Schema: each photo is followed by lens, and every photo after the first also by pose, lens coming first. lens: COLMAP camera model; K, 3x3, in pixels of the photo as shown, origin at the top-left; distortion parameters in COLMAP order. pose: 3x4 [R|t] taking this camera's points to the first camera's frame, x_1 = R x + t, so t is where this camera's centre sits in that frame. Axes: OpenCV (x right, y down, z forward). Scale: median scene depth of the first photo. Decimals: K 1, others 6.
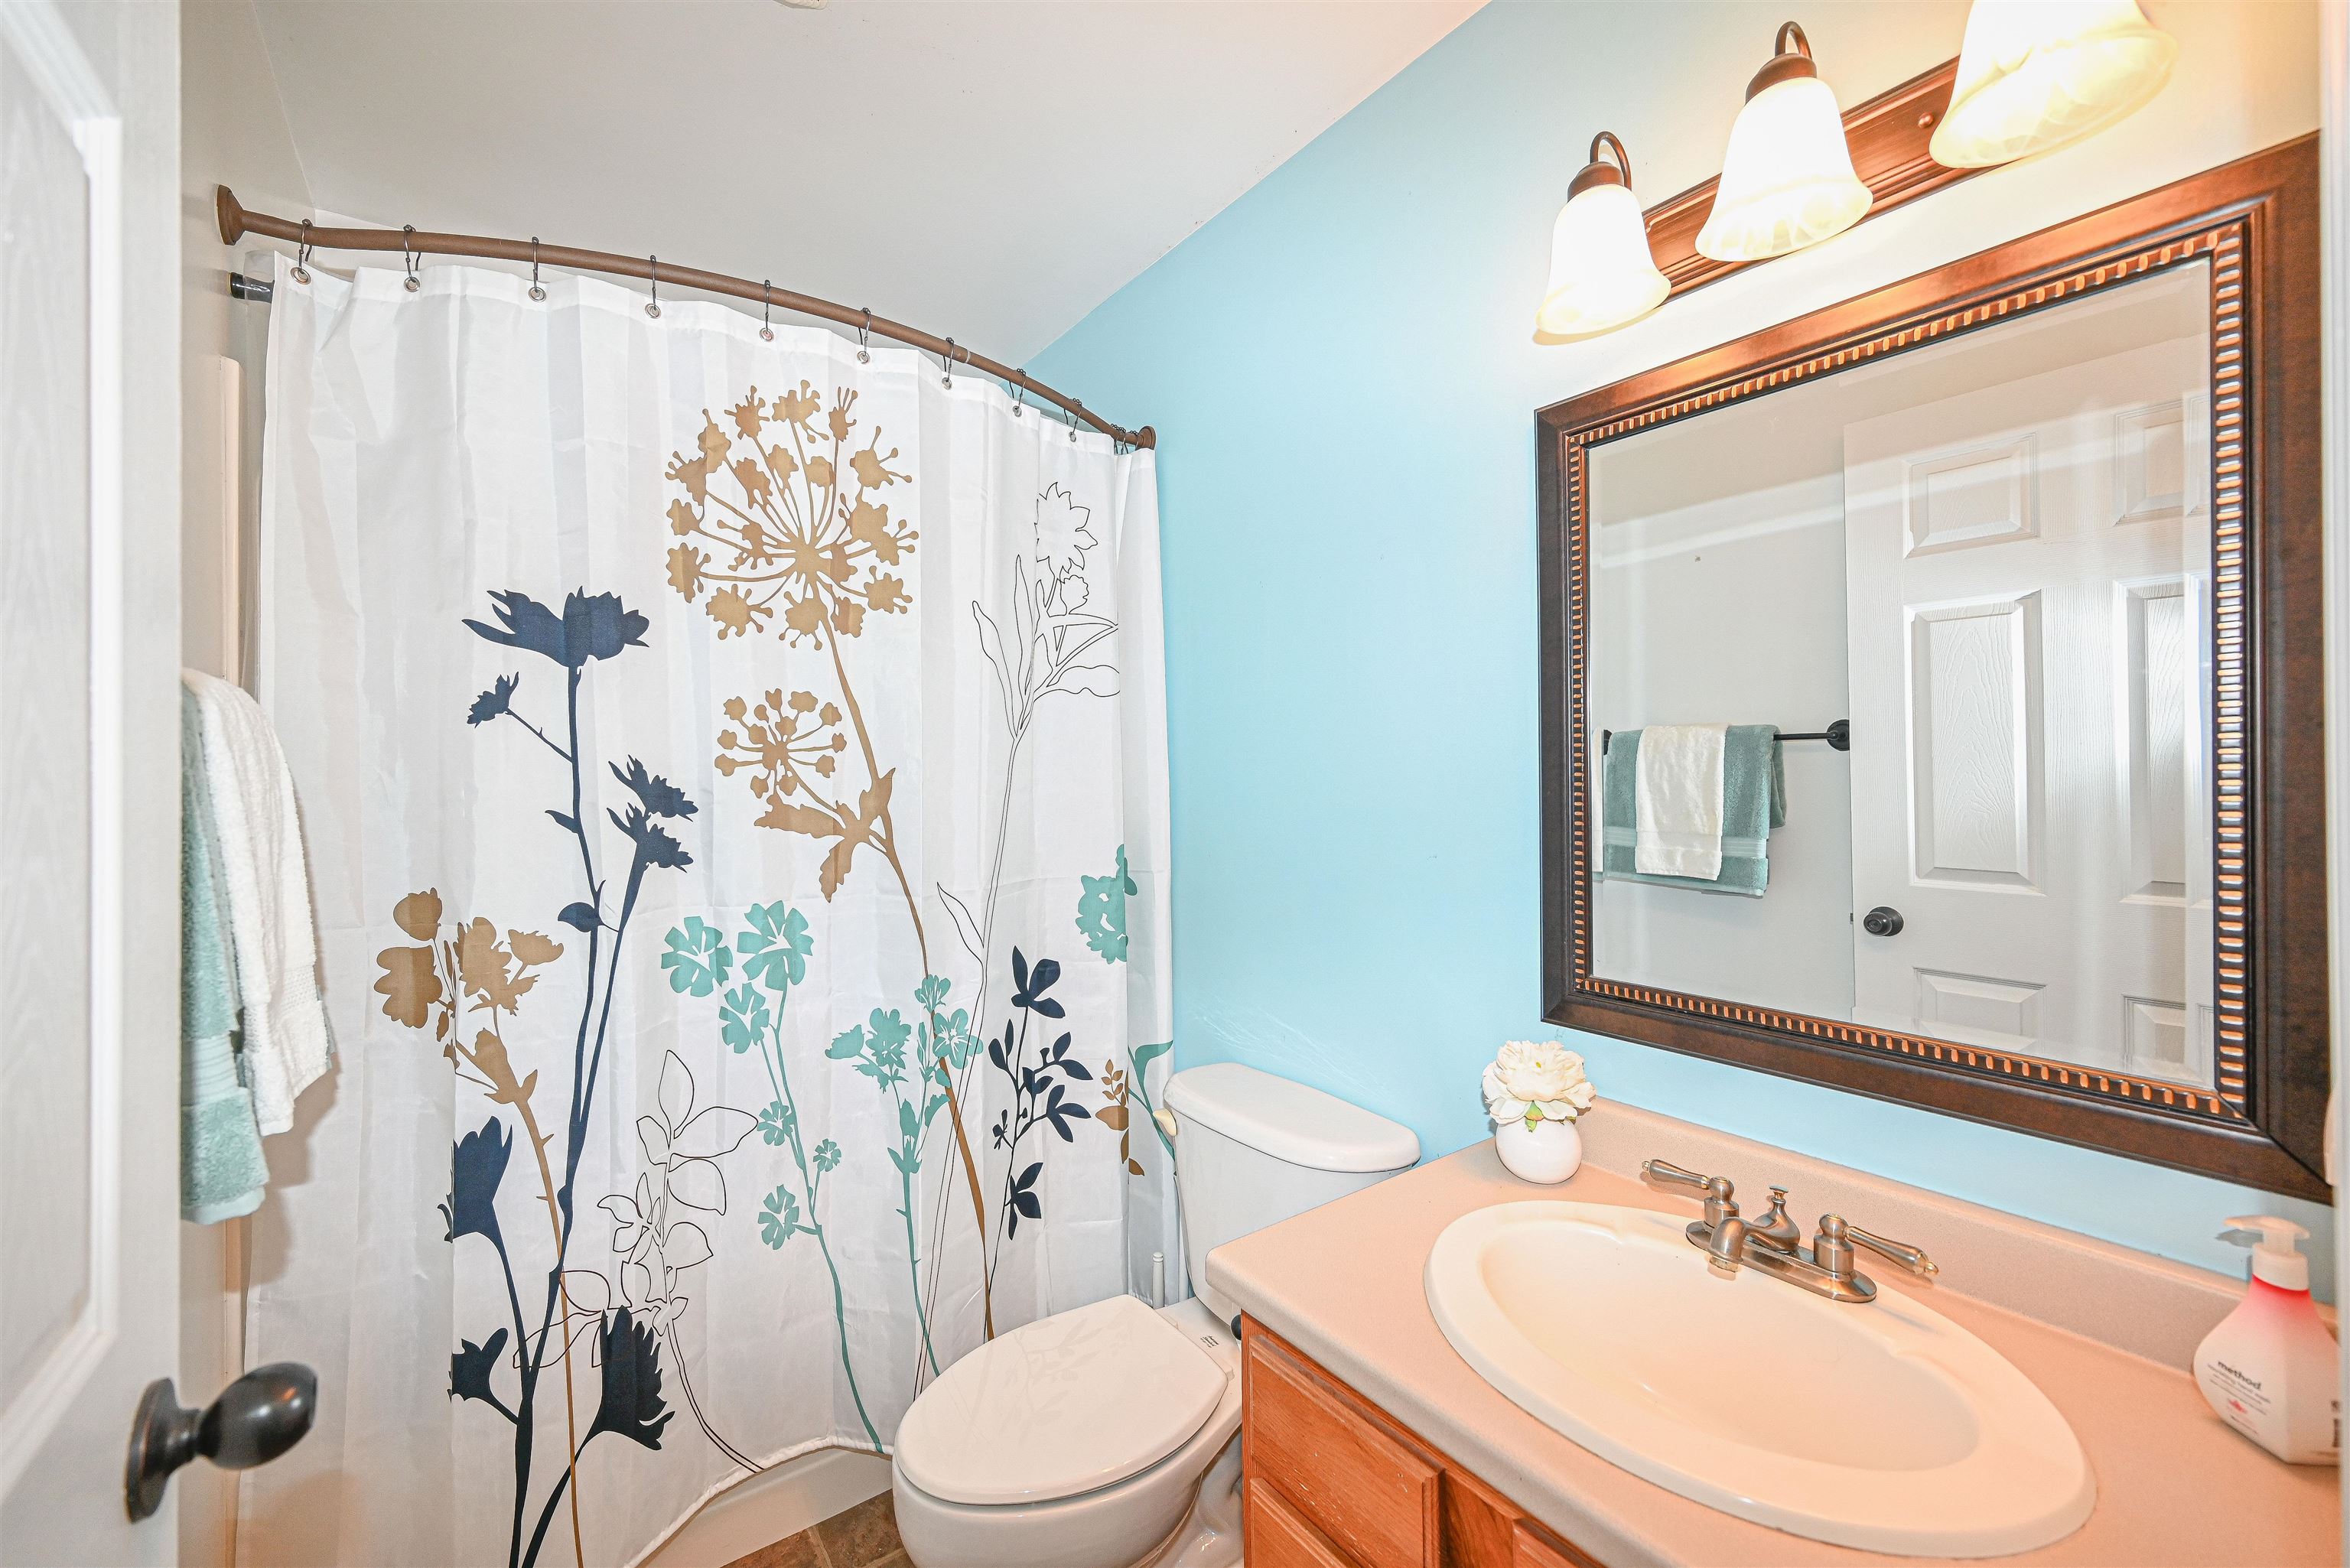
lens RADIAL K [[919.8, 0, 1165.3], [0, 919.8, 774.7], [0, 0, 1]] dist [-0.003327, 0.000835]
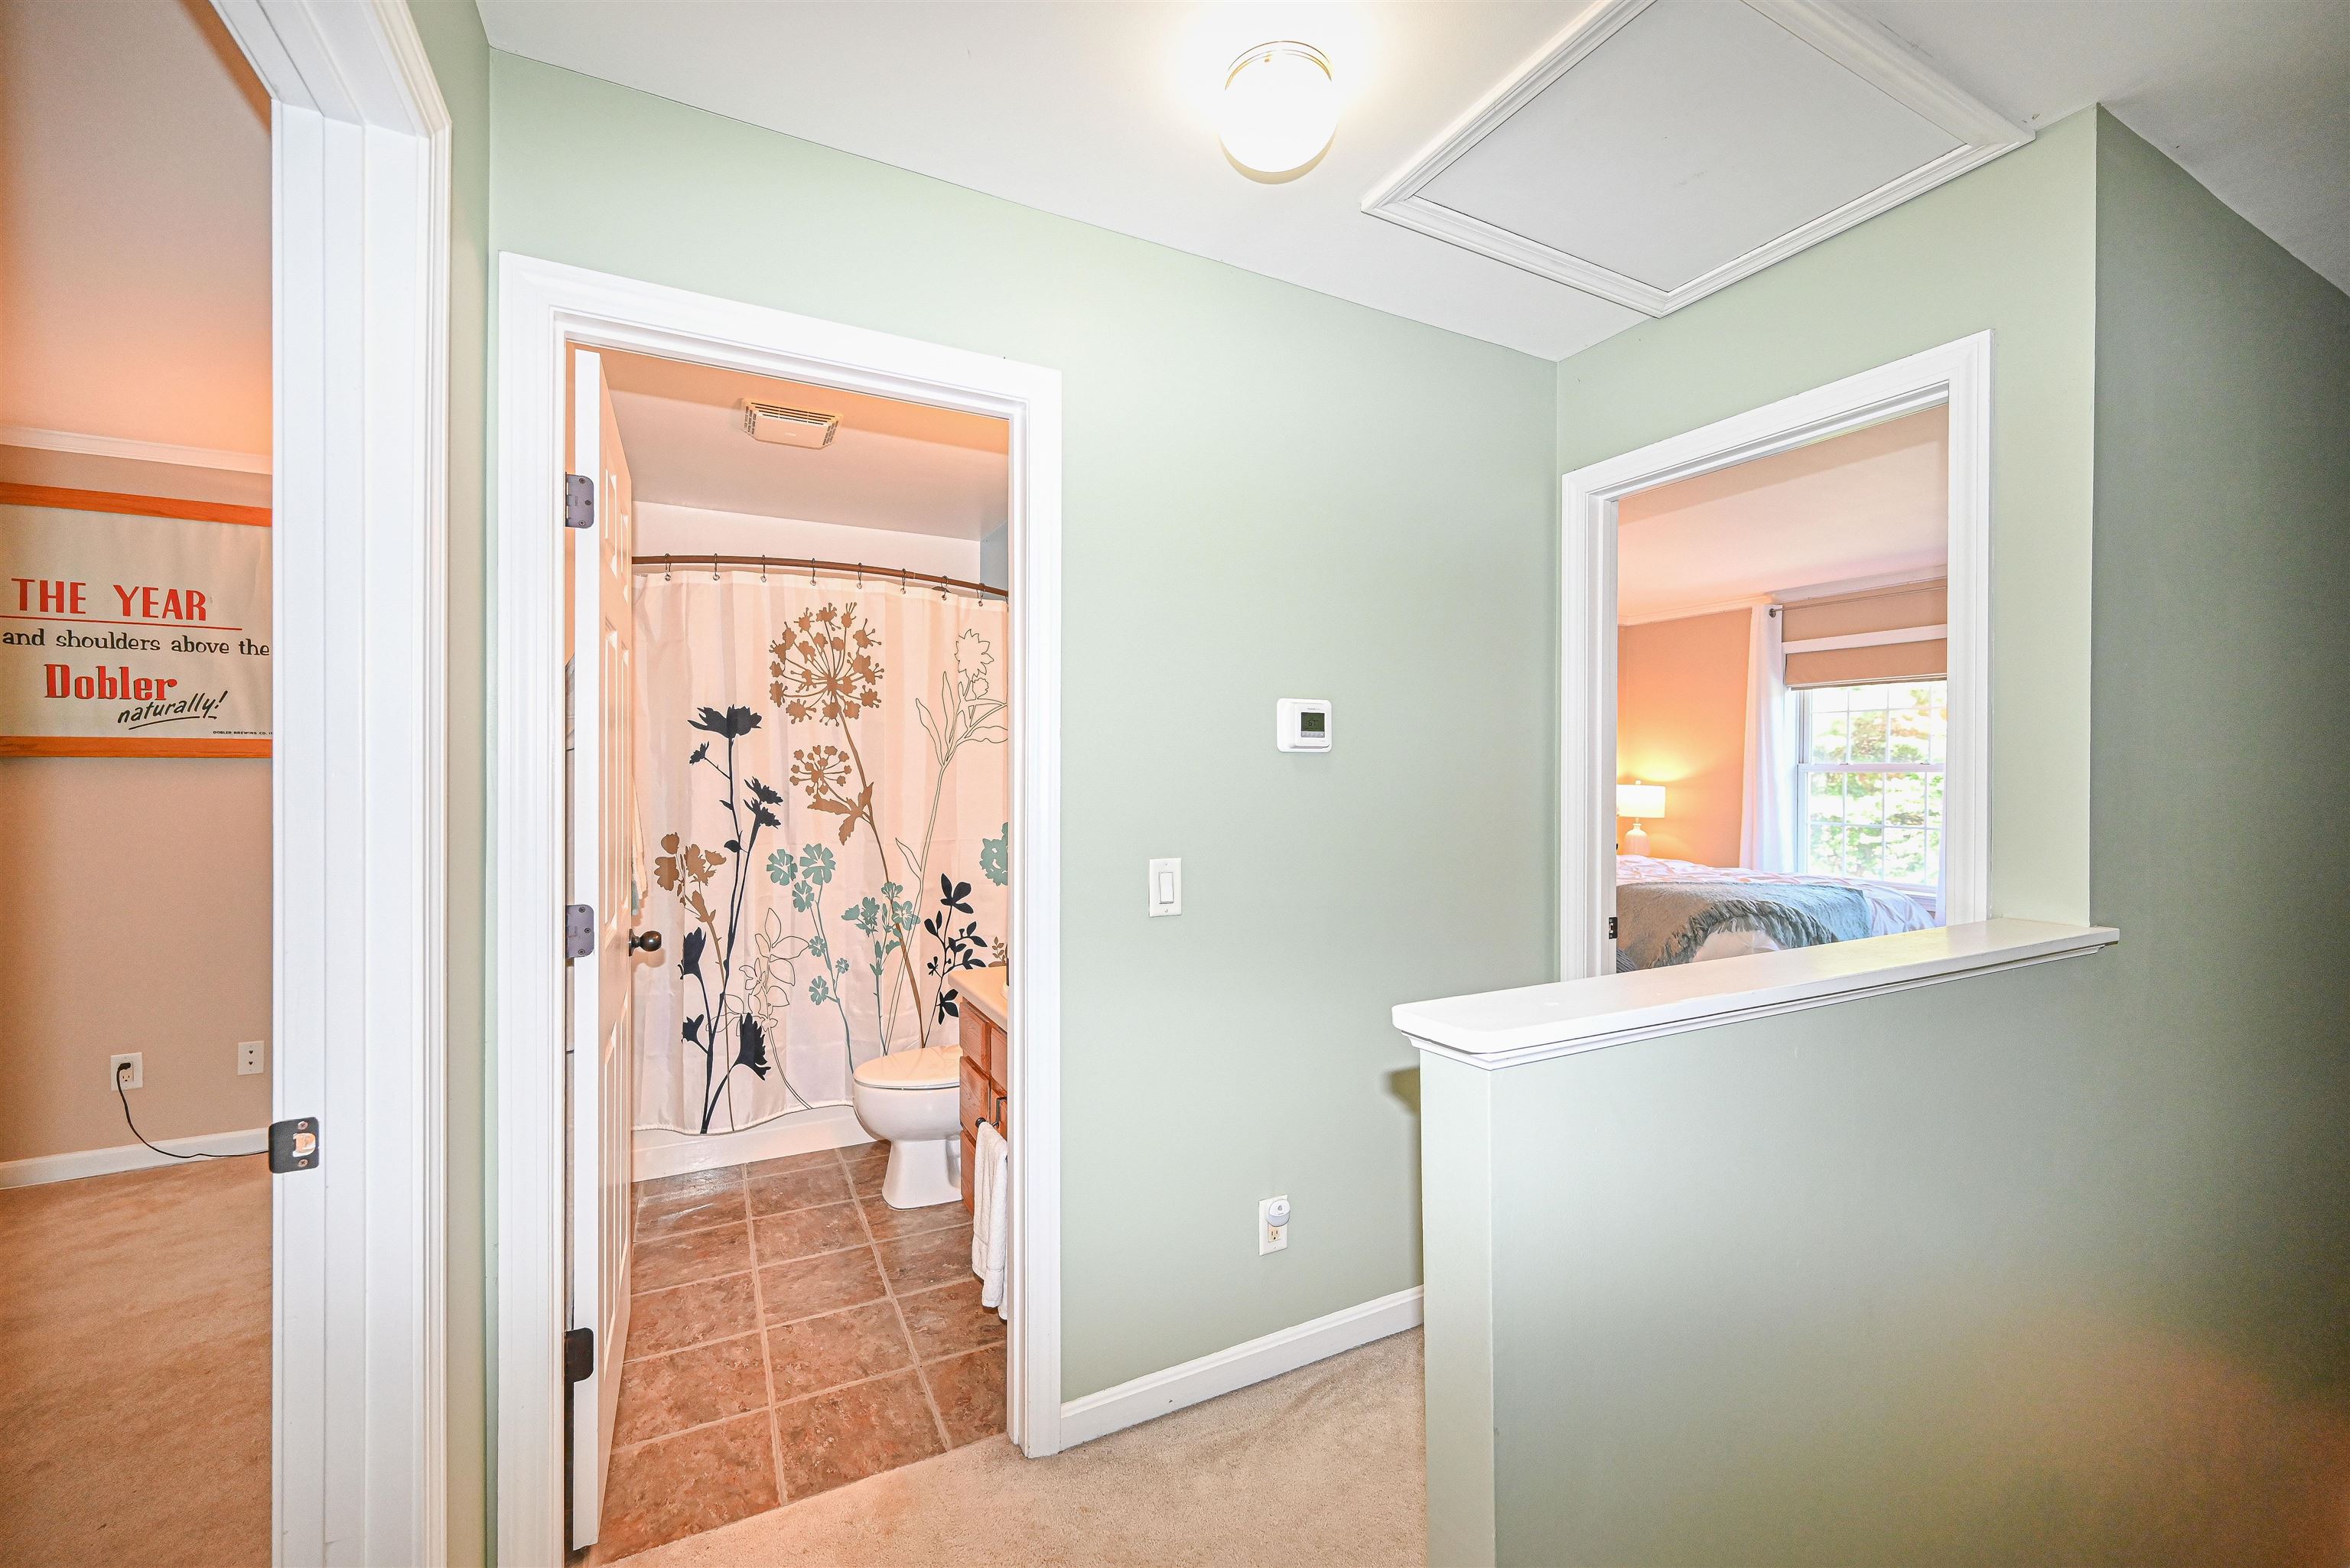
lens RADIAL K [[919.8, 0, 1166.8], [0, 919.8, 781.2], [0, 0, 1]] dist [-0.003327, 0.000835]
pose [[0.987891, 0.008700, -0.154902, 0.744251], [-0.007326, 0.999929, 0.009436, -0.036294], [0.154973, -0.008187, 0.987885, -1.038999]]
